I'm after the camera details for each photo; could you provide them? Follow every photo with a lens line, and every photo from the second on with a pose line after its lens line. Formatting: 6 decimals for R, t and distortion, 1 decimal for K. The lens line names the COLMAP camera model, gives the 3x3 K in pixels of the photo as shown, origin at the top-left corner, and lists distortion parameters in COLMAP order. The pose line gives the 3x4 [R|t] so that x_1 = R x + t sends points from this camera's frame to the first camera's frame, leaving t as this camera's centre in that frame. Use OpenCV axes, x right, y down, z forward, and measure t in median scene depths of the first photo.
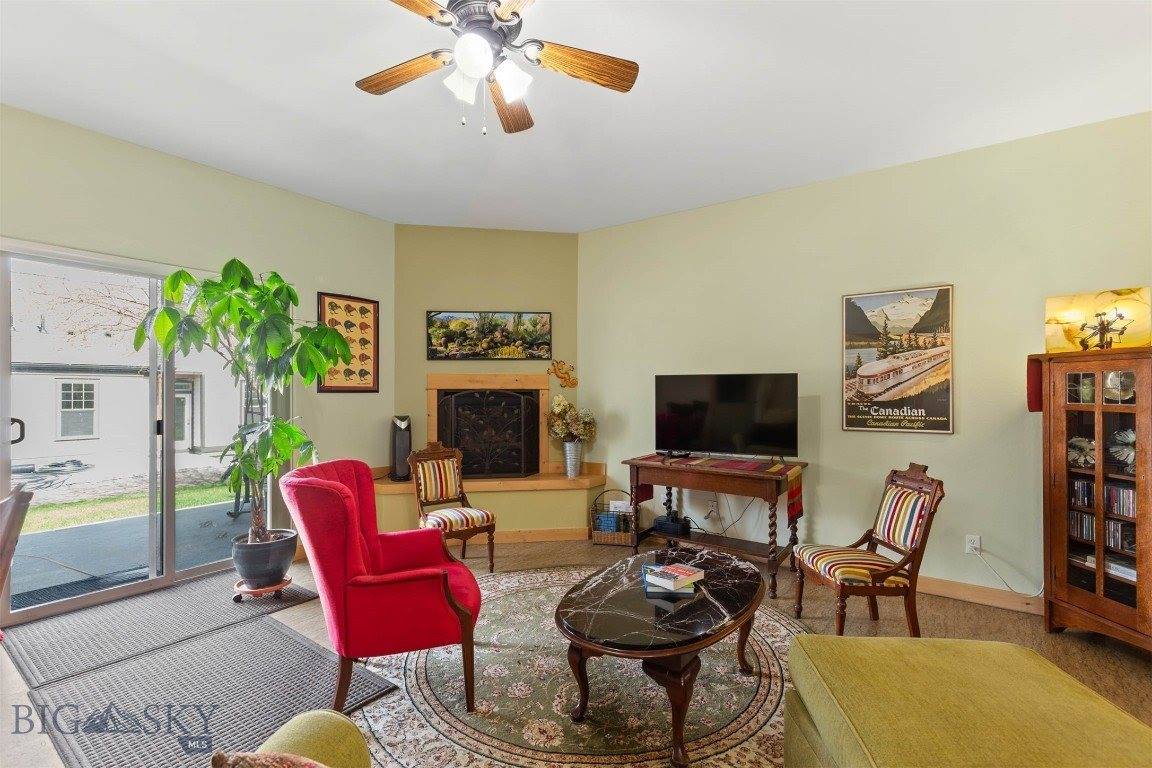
lens RADIAL K [[517.0, 0, 575.4], [0, 517.0, 388.4], [0, 0, 1]] dist [0.002954, 0.000146]
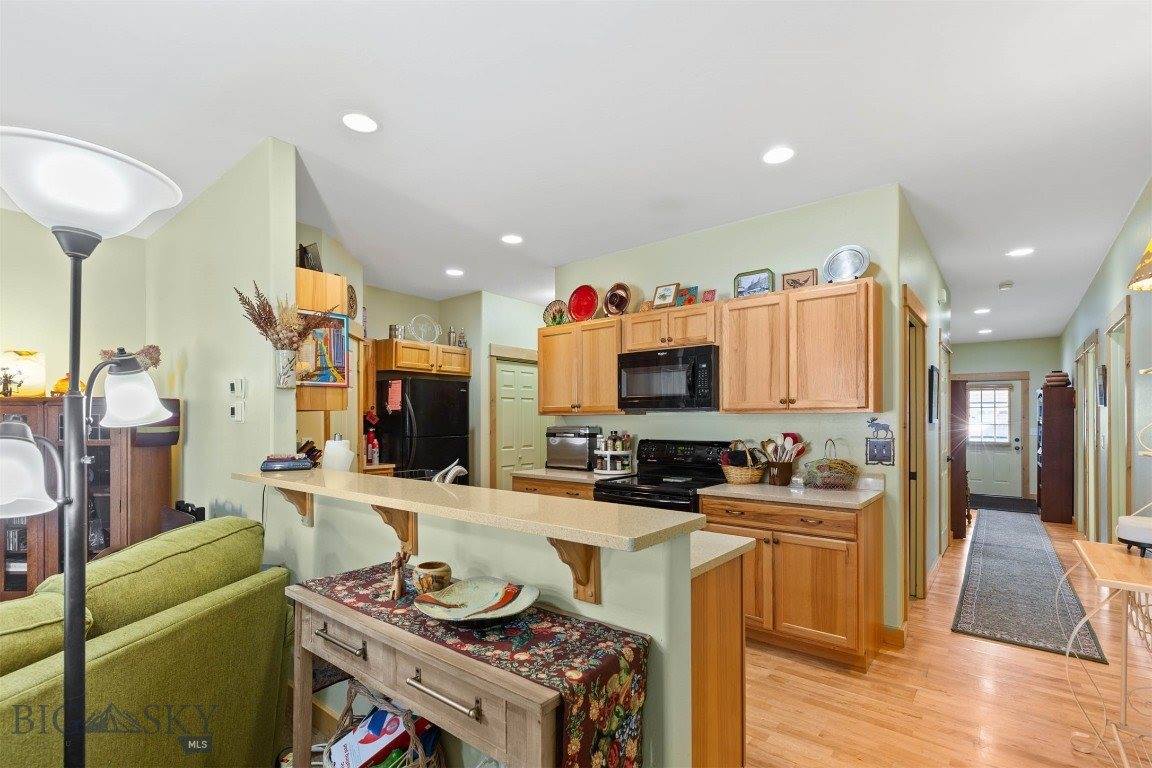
lens RADIAL K [[530.1, 0, 576.7], [0, 530.1, 417.6], [0, 0, 1]] dist [0.006517, 0.000338]
pose [[0.063779, 0.003297, 0.997959, -0.150440], [-0.006697, 0.999973, -0.002875, -0.022170], [-0.997942, -0.006500, 0.063799, -0.361468]]
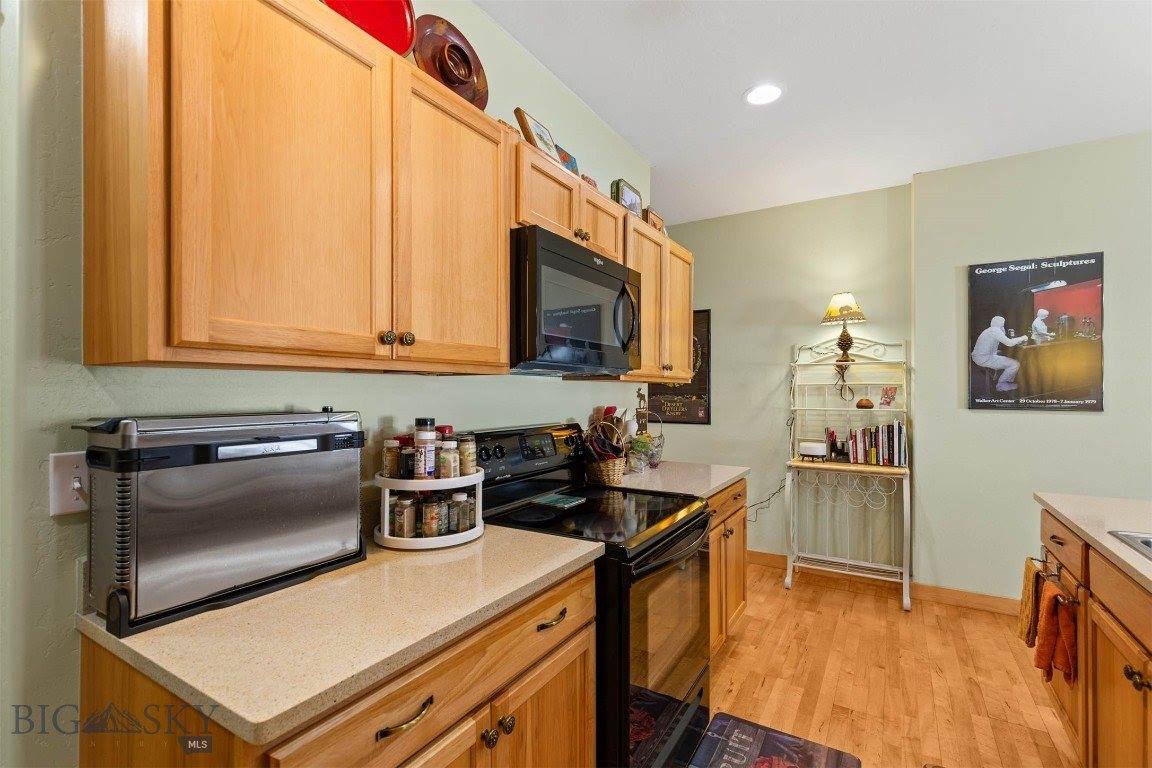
lens RADIAL K [[517.0, 0, 575.4], [0, 517.0, 388.4], [0, 0, 1]] dist [0.002954, 0.000146]
pose [[-0.997575, -0.004512, -0.069447, 1.041951], [-0.003683, 0.999921, -0.012055, -0.015642], [0.069496, -0.011770, -0.997513, 0.091263]]
